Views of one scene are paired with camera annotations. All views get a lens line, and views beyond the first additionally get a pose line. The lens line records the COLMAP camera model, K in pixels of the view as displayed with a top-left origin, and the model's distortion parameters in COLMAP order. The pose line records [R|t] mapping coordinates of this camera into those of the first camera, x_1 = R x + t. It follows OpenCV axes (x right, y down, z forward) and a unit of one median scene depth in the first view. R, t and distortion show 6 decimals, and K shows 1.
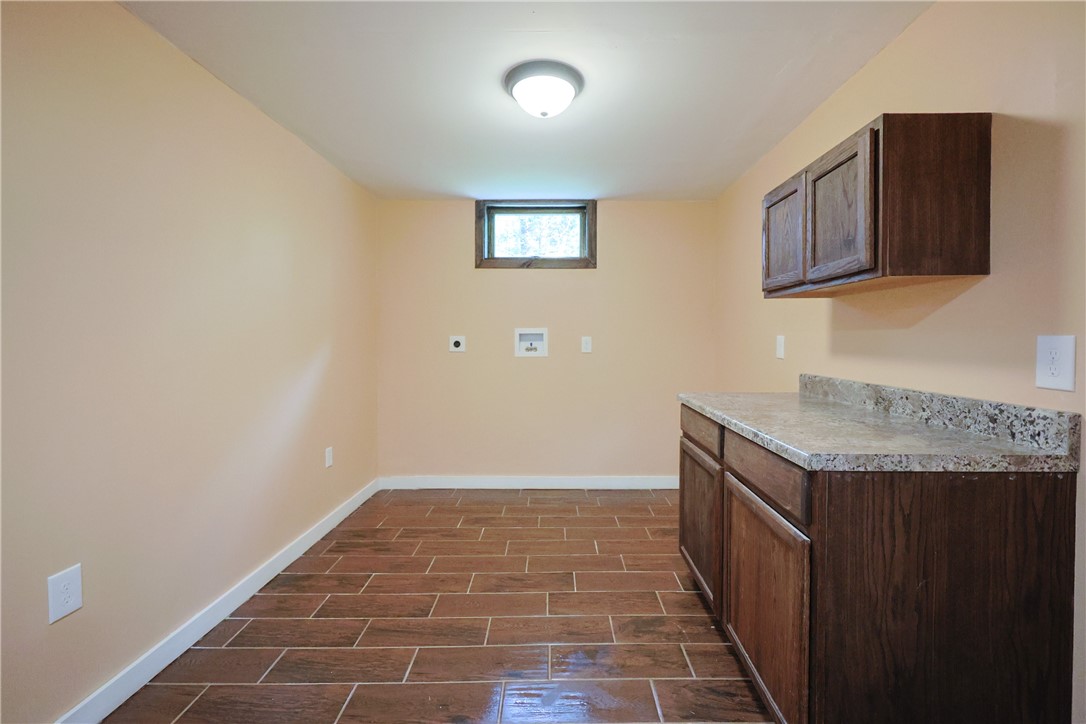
lens RADIAL K [[456.2, 0, 546.4], [0, 456.2, 346.2], [0, 0, 1]] dist [-0.003638, -0.000157]
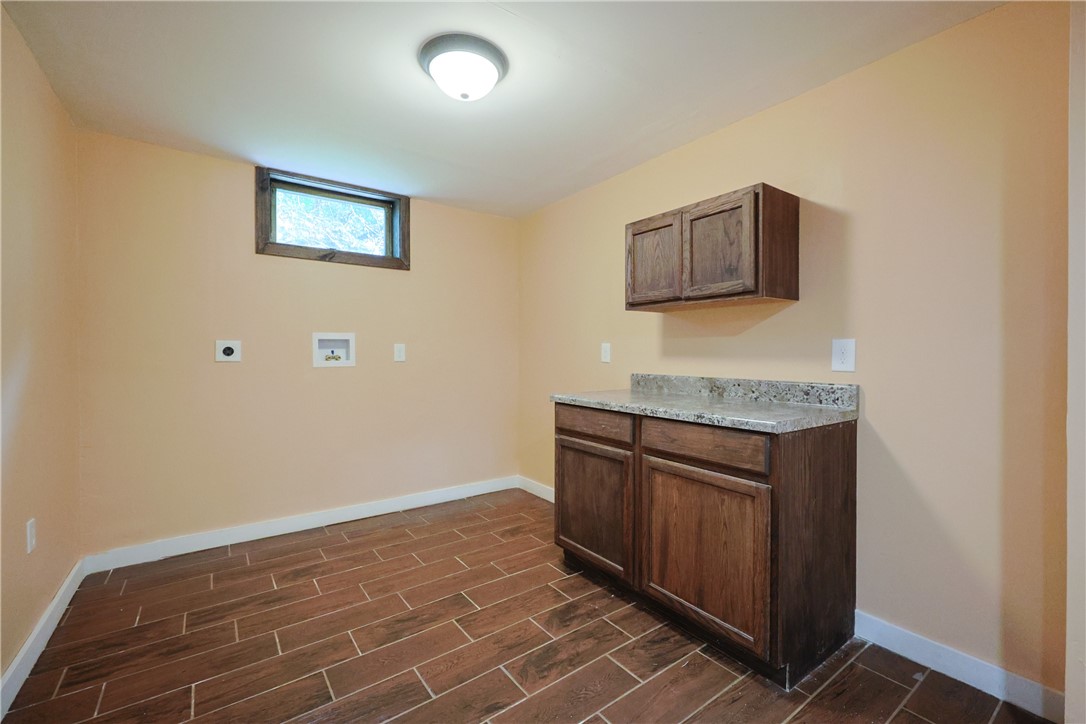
lens RADIAL K [[456.9, 0, 547.4], [0, 456.9, 357.9], [0, 0, 1]] dist [-0.003094, 0.000242]
pose [[0.804164, -0.002667, 0.594402, -0.416090], [0.006692, 0.999967, -0.004567, 0.025099], [-0.594370, 0.007651, 0.804155, 0.164061]]
